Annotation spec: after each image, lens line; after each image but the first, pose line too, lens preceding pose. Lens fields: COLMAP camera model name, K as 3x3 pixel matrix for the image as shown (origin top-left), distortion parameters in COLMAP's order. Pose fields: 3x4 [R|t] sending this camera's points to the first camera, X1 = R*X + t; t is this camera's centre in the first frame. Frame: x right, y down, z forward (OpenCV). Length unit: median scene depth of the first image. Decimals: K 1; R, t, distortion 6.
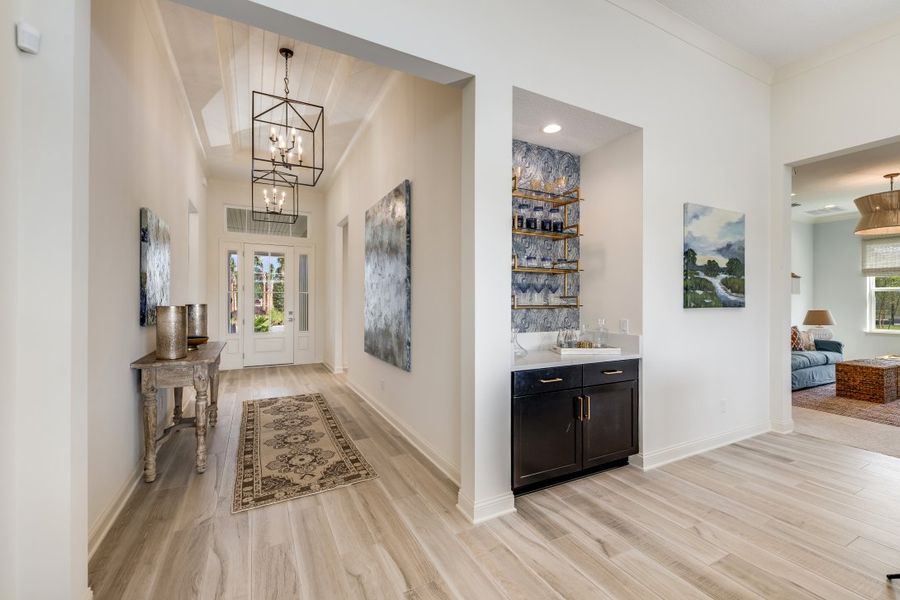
lens RADIAL K [[381.1, 0, 450.0], [0, 381.1, 300.0], [0, 0, 1]] dist [-0.000641, -0.000235]
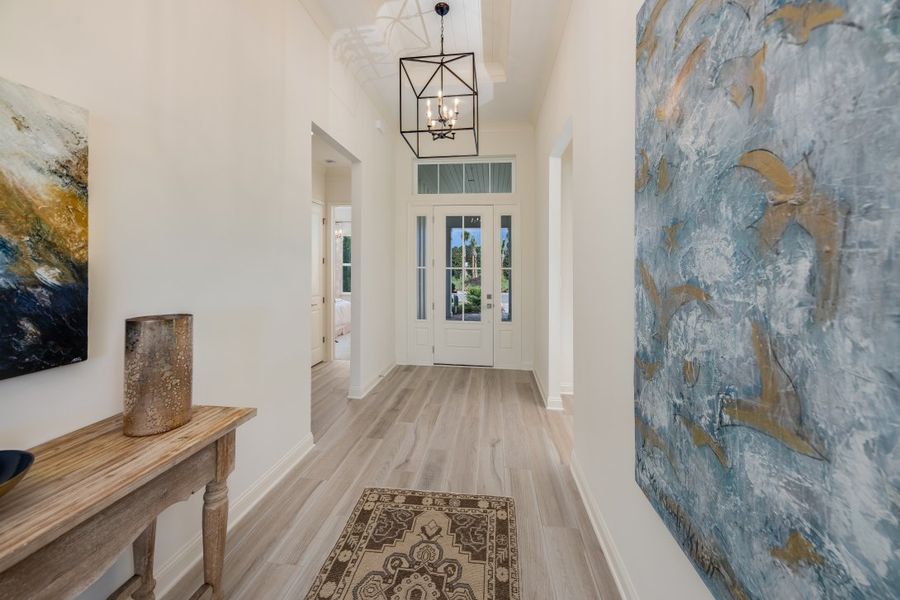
lens RADIAL K [[321.1, 0, 451.5], [0, 321.1, 267.3], [0, 0, 1]] dist [-0.000080, -0.000037]
pose [[0.824185, -0.000097, -0.566321, -0.131087], [-0.001177, 0.999998, -0.001885, -0.020219], [0.566319, 0.002220, 0.824183, 0.459623]]
